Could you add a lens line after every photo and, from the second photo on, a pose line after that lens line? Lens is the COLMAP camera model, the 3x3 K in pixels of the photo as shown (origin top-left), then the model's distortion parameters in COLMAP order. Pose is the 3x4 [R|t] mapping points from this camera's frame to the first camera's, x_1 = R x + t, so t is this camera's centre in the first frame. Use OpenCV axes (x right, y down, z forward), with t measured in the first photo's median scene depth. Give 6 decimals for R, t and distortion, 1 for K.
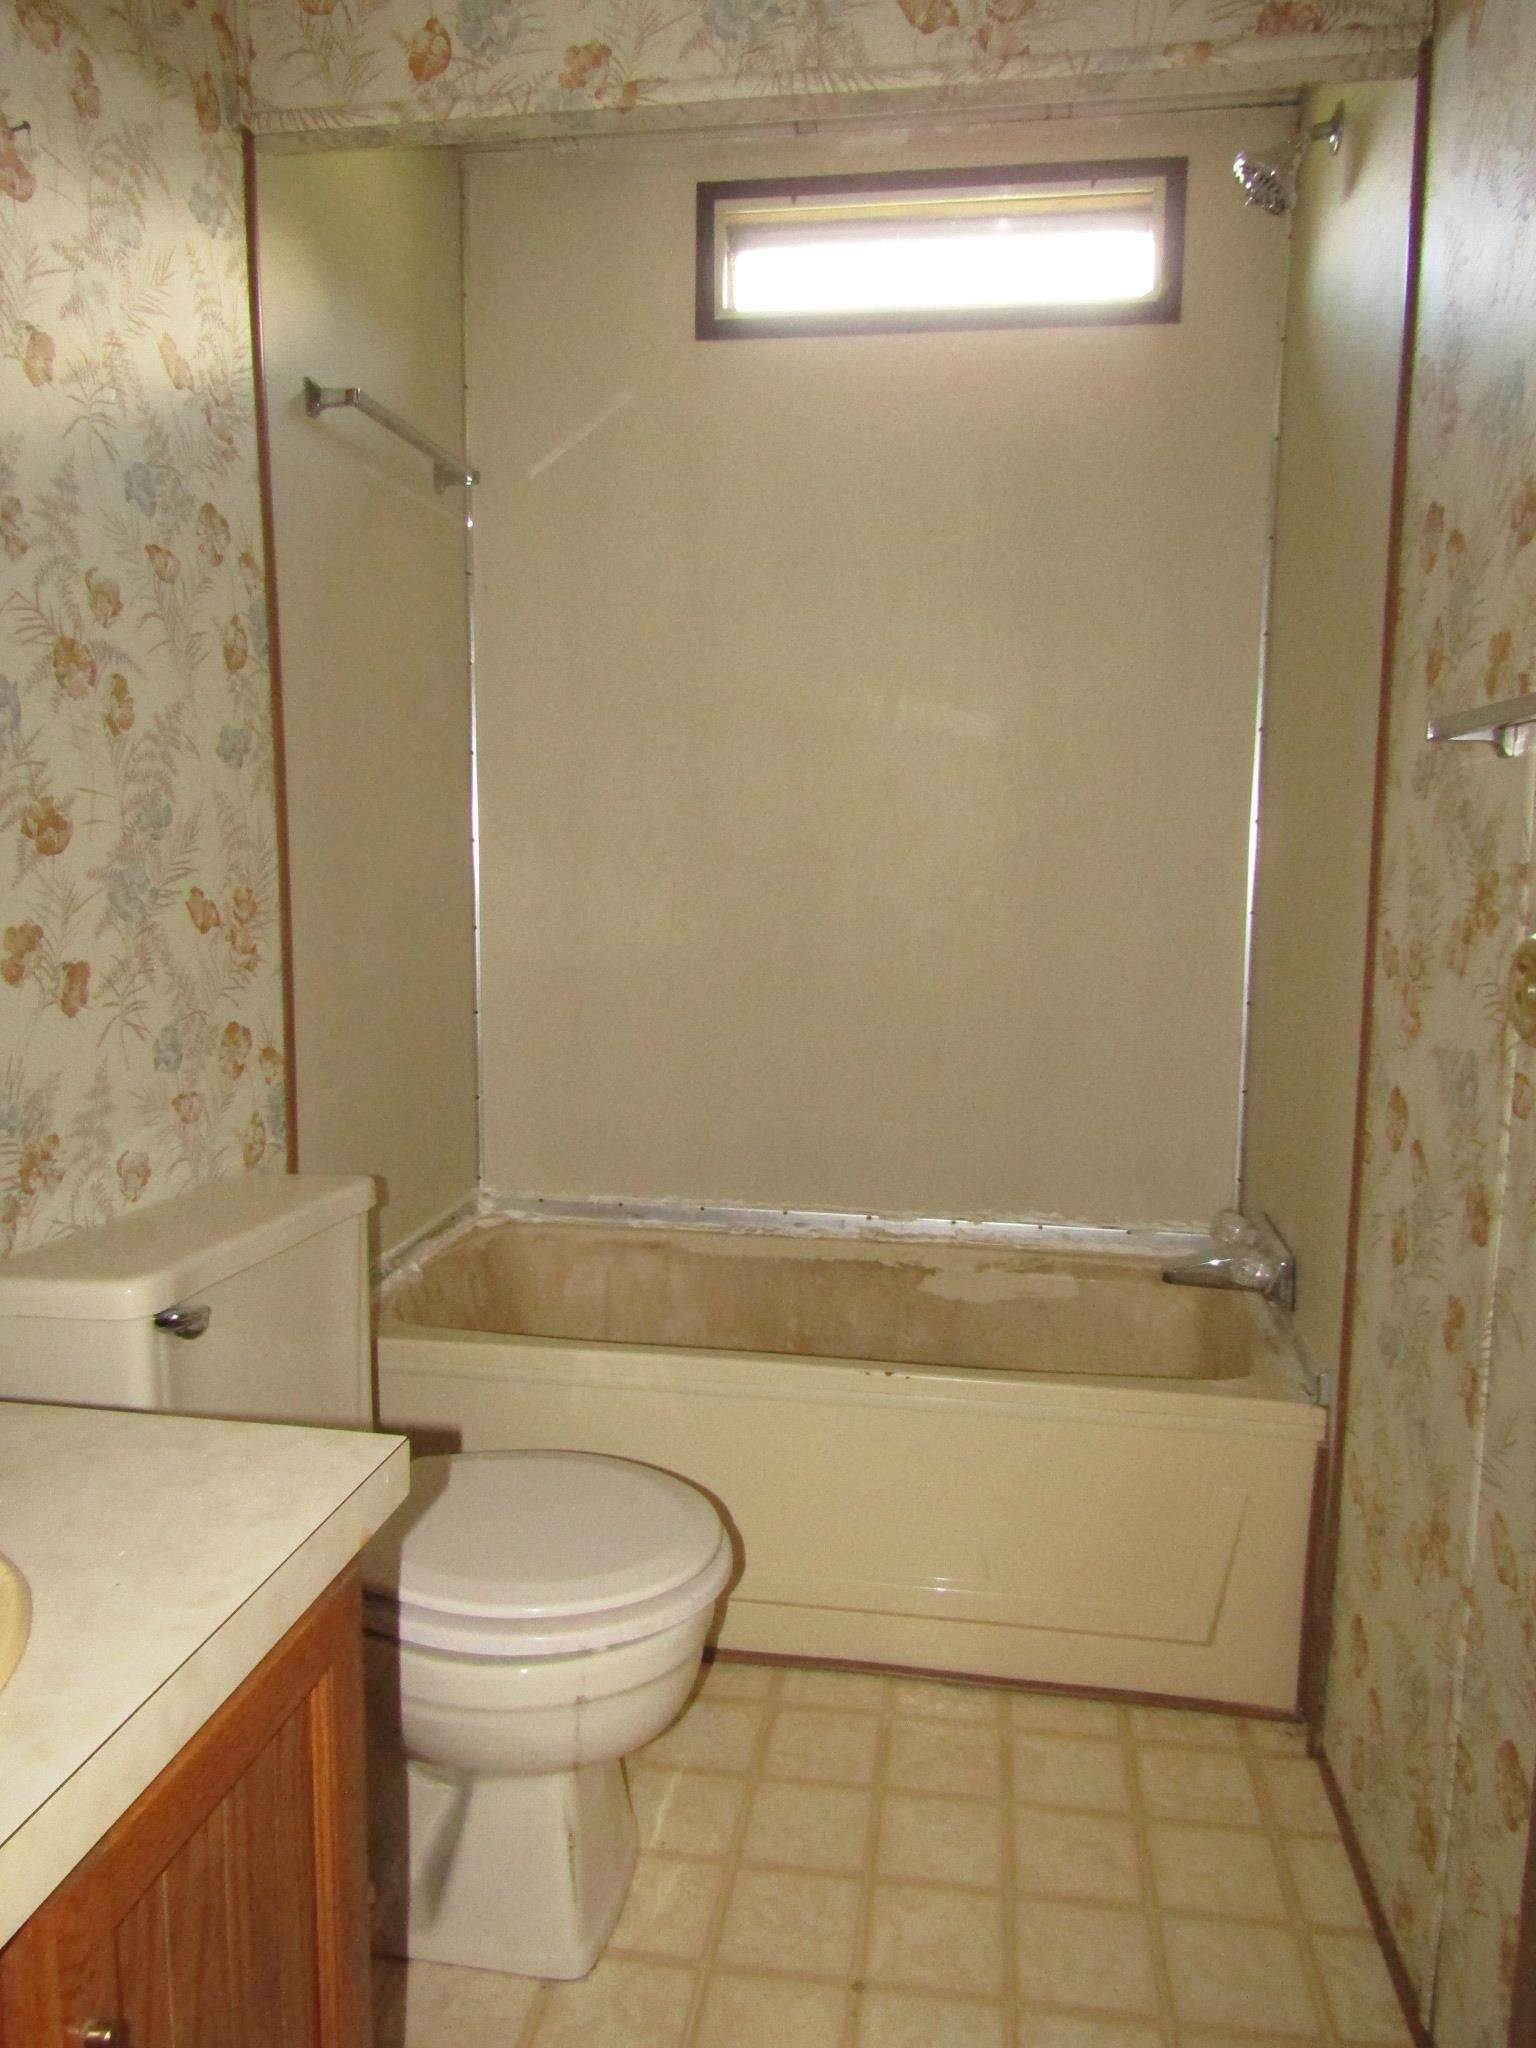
lens RADIAL K [[1447.4, 0, 764.5], [0, 1447.4, 1019.3], [0, 0, 1]] dist [-0.020372, 0.002618]
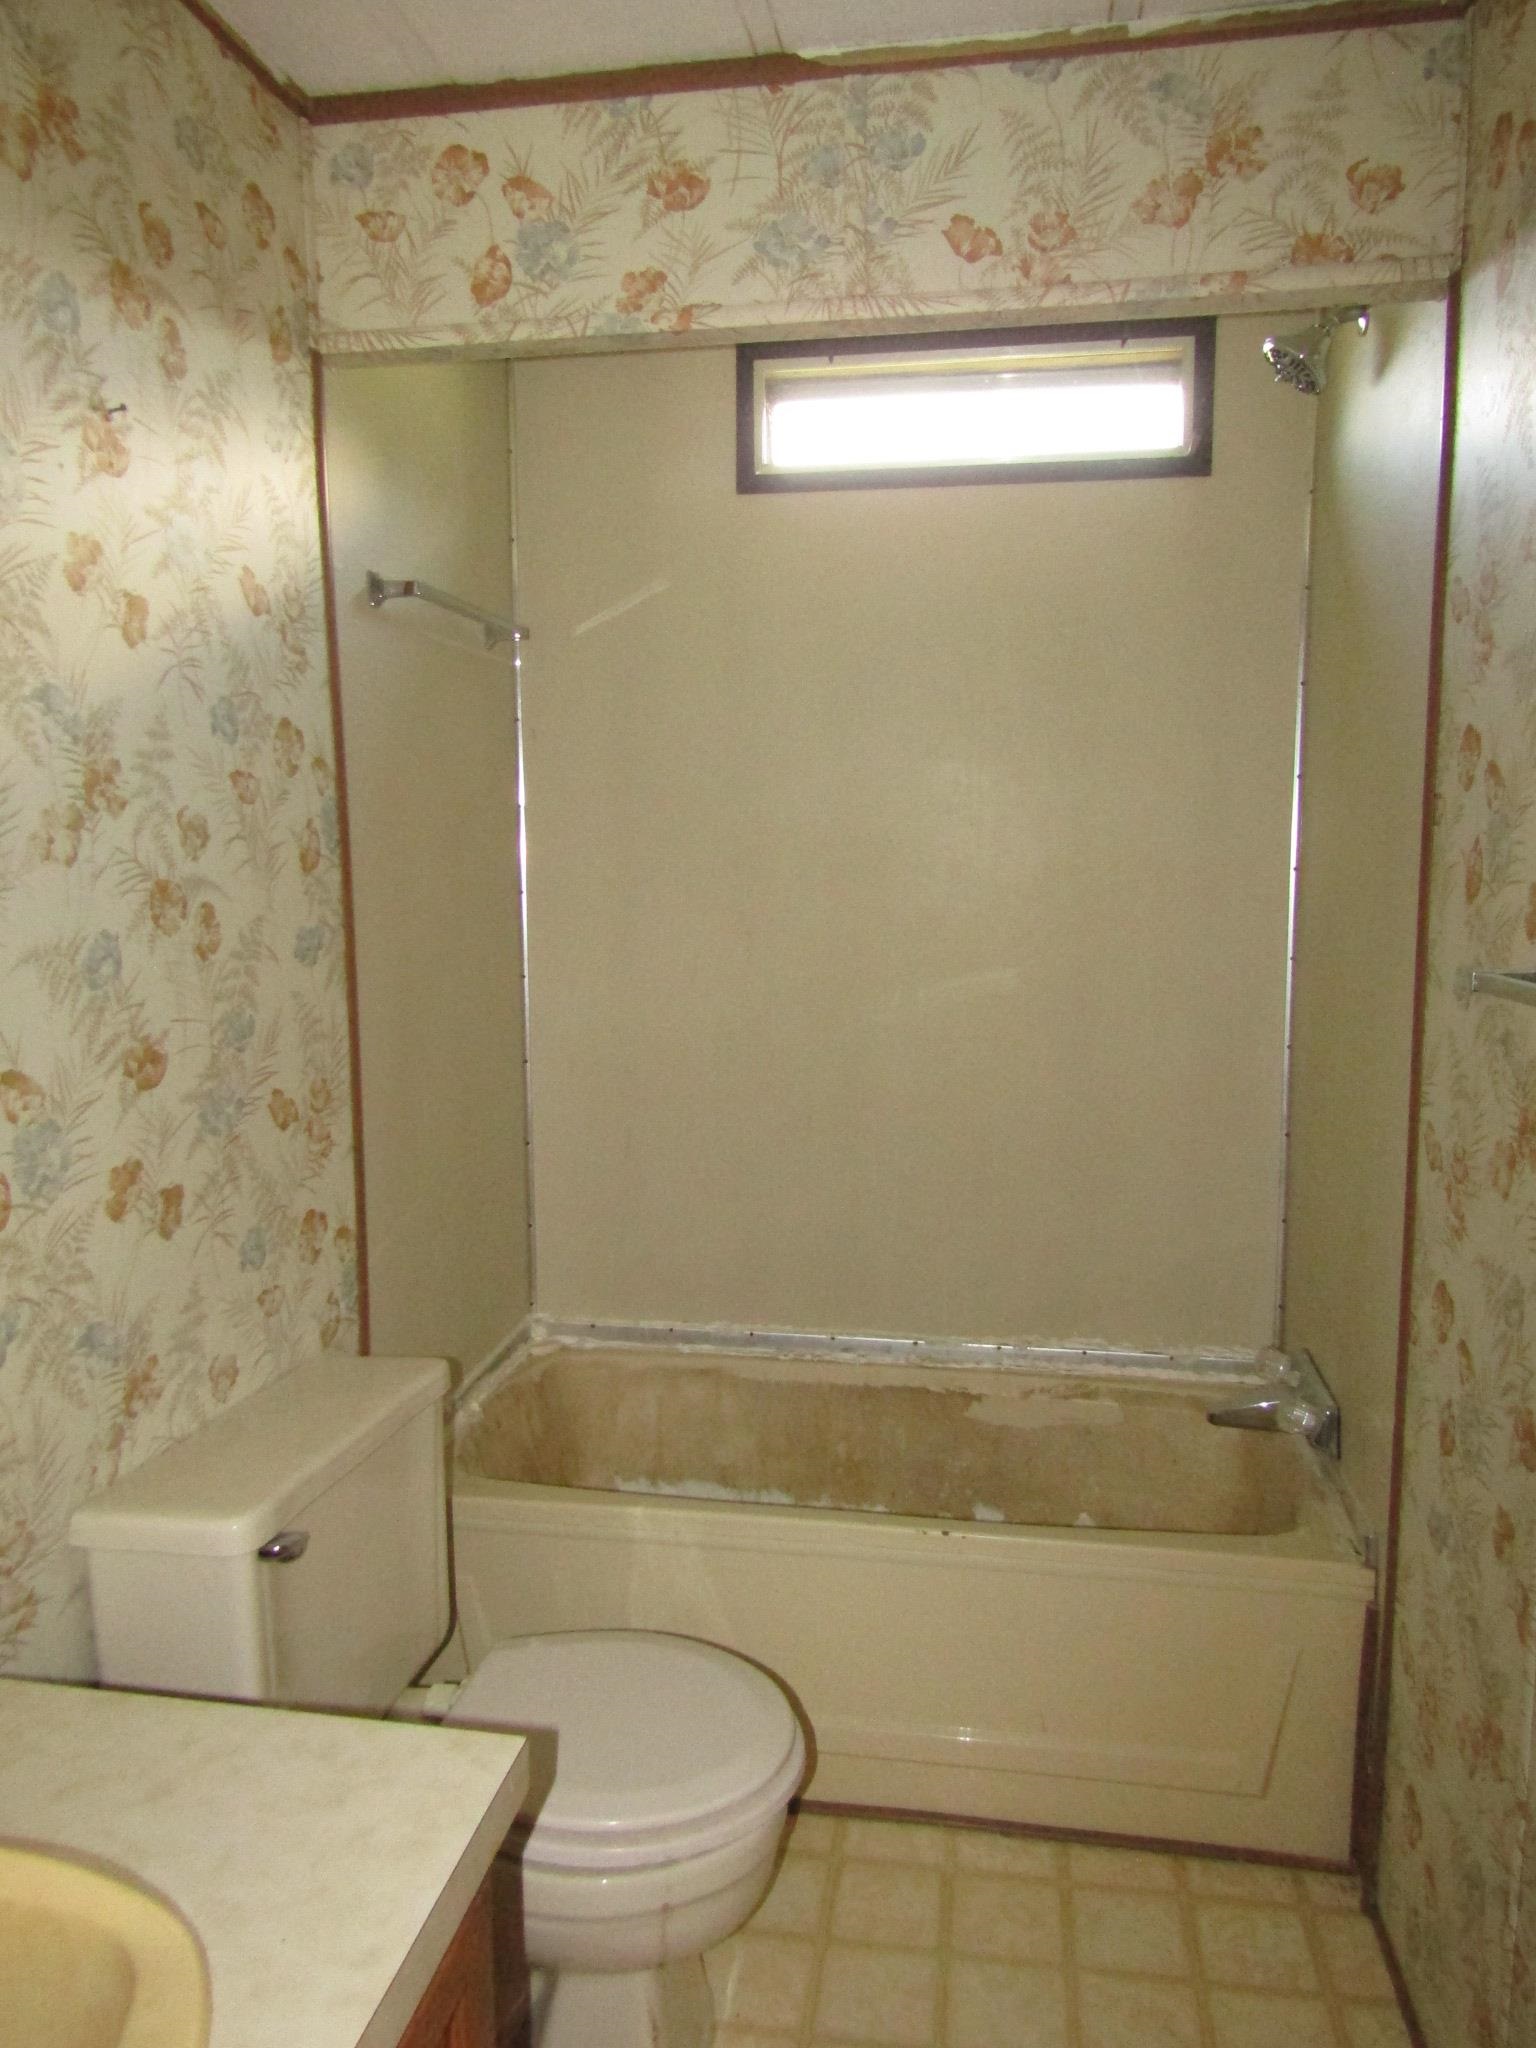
lens RADIAL K [[1447.4, 0, 765.6], [0, 1447.4, 1023.6], [0, 0, 1]] dist [-0.020372, 0.002618]
pose [[0.999851, -0.011727, -0.012698, -0.028462], [0.011556, 0.999843, -0.013449, -0.122102], [0.012854, 0.013300, 0.999829, -0.036721]]
